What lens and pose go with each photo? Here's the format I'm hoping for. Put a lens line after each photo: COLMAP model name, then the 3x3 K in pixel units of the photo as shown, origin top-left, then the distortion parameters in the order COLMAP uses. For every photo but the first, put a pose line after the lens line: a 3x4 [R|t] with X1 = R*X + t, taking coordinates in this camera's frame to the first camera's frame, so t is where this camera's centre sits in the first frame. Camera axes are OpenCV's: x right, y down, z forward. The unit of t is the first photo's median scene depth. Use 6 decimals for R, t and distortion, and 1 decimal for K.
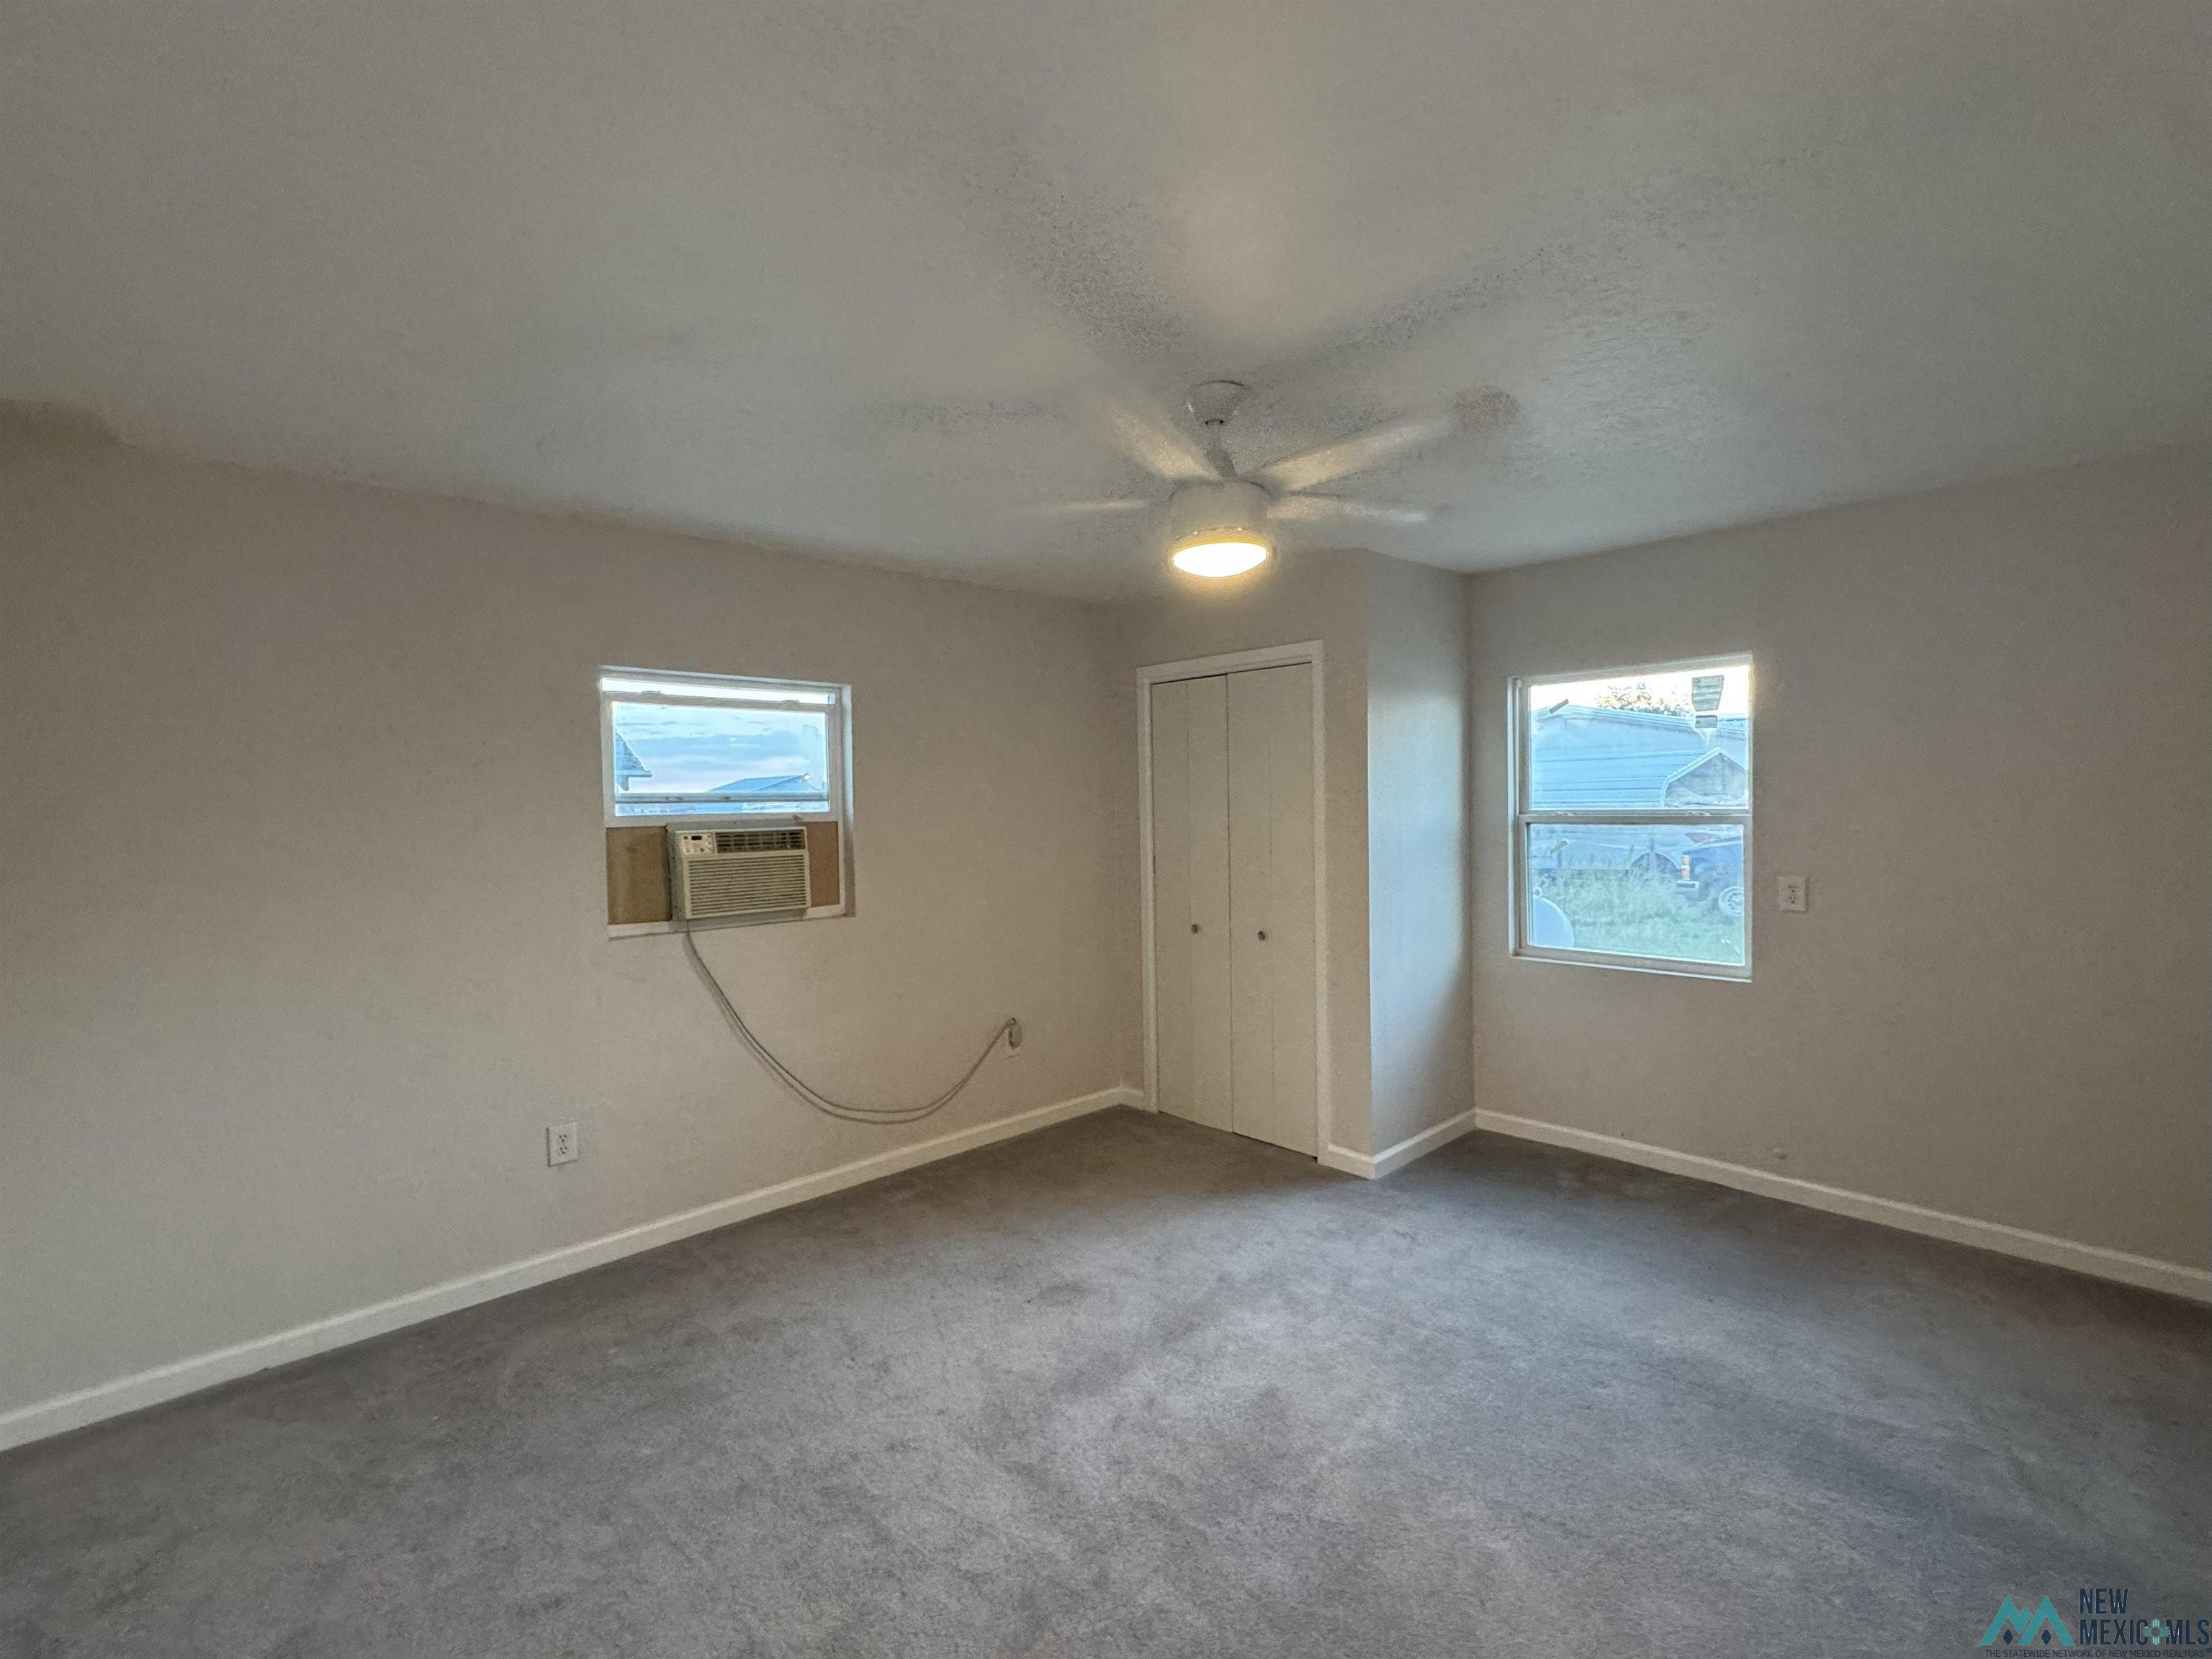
lens RADIAL K [[986.2, 0, 1099.6], [0, 986.2, 828.9], [0, 0, 1]] dist [-0.001880, 0.000858]
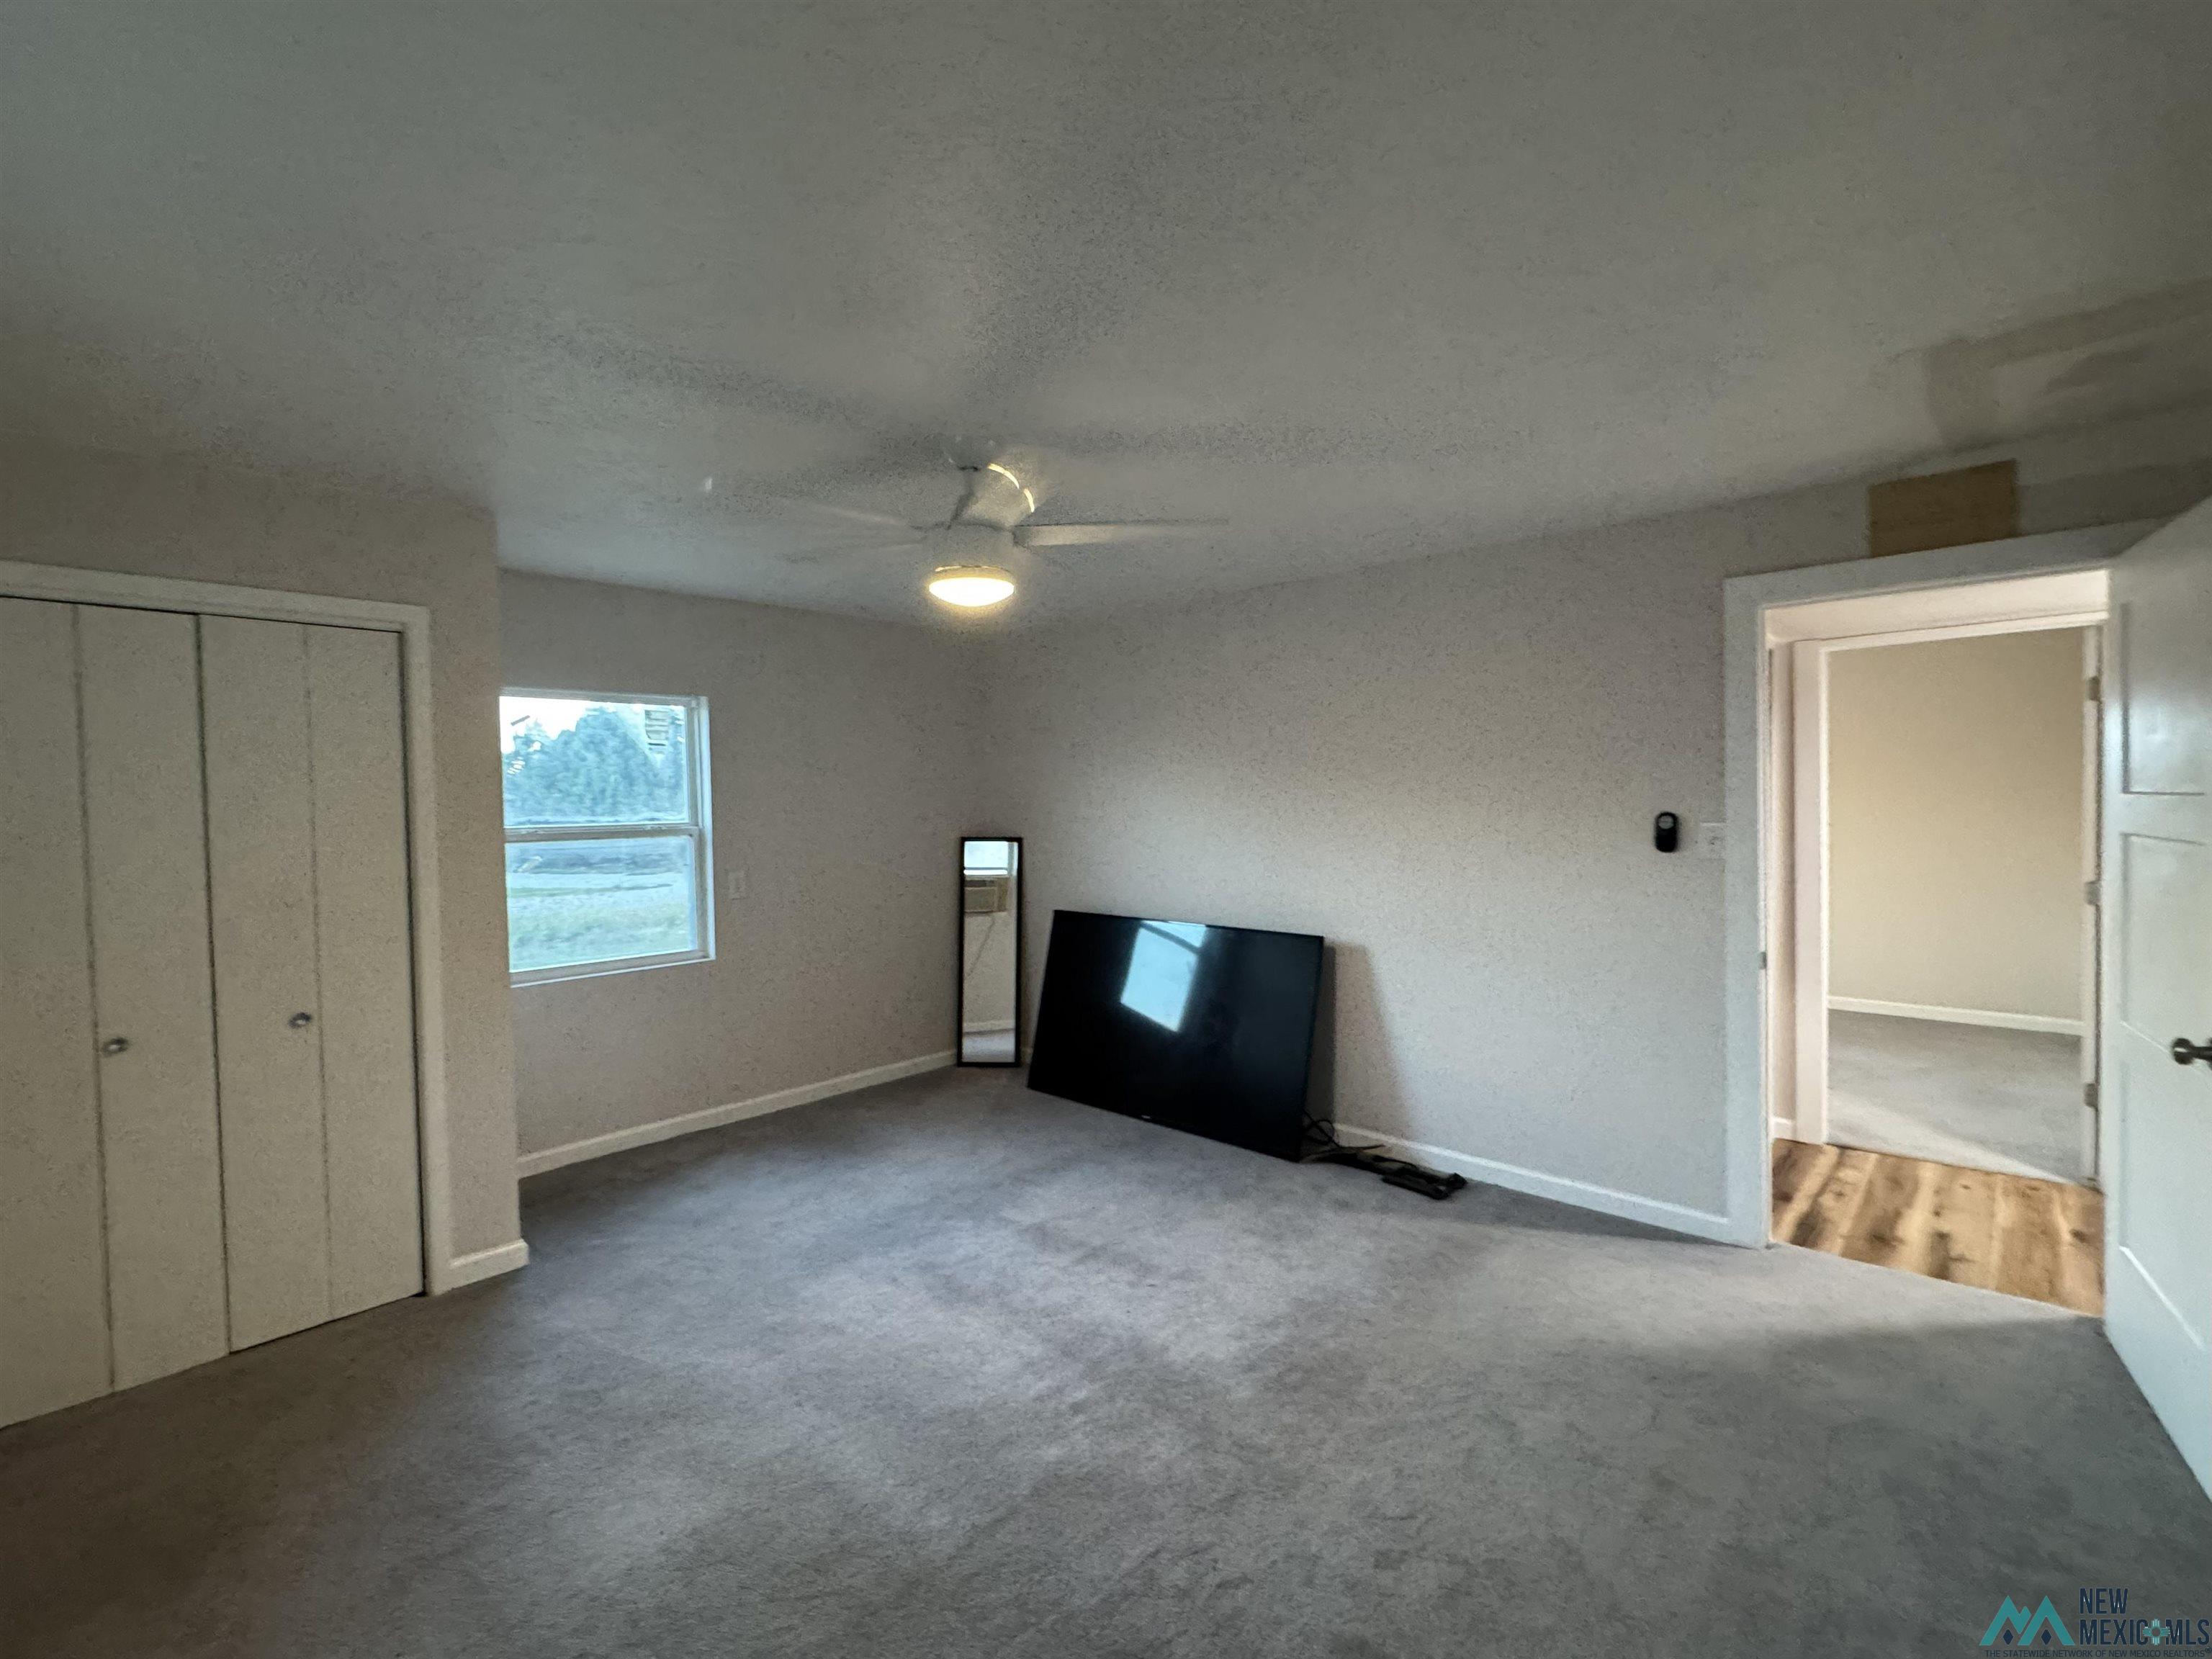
lens RADIAL K [[998.9, 0, 1106.0], [0, 998.9, 829.5], [0, 0, 1]] dist [0.001022, 0.000785]
pose [[-0.076838, -0.013741, 0.996949, -0.614519], [0.047254, 0.998731, 0.017407, -0.007841], [-0.995923, 0.048448, -0.076092, 0.557219]]
